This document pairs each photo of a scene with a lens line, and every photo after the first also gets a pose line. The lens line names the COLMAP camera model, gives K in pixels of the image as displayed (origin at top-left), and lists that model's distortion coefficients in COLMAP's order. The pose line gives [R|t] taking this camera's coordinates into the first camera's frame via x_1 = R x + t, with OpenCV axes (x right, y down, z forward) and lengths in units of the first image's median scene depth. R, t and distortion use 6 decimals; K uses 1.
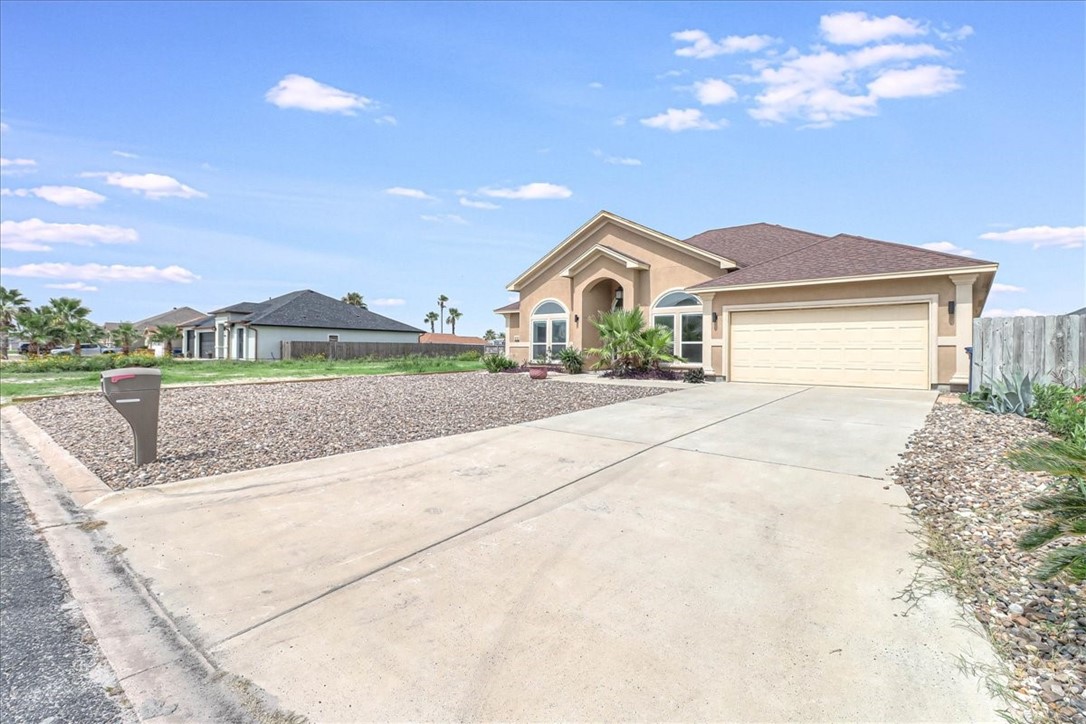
lens RADIAL K [[496.8, 0, 542.5], [0, 496.8, 352.1], [0, 0, 1]] dist [0.003629, 0.000175]
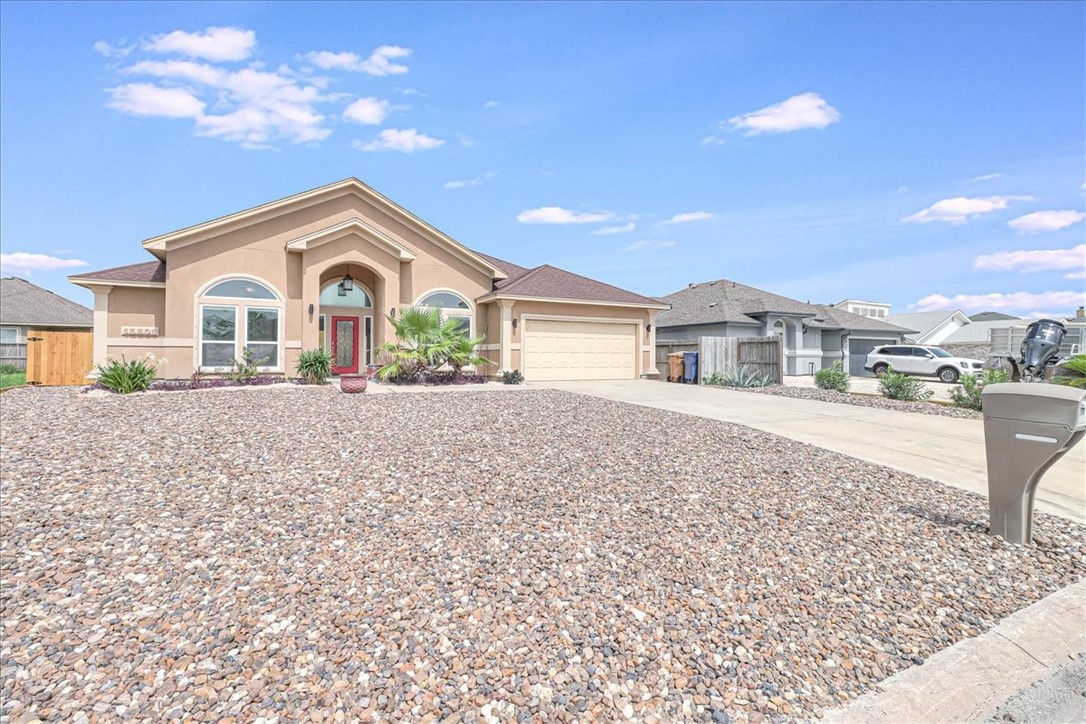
lens RADIAL K [[496.8, 0, 542.5], [0, 496.8, 352.1], [0, 0, 1]] dist [0.003629, 0.000175]
pose [[0.391302, 0.004602, 0.920251, -0.499883], [-0.002200, 0.999989, -0.004065, -0.002003], [-0.920260, -0.000434, 0.391308, 0.413327]]
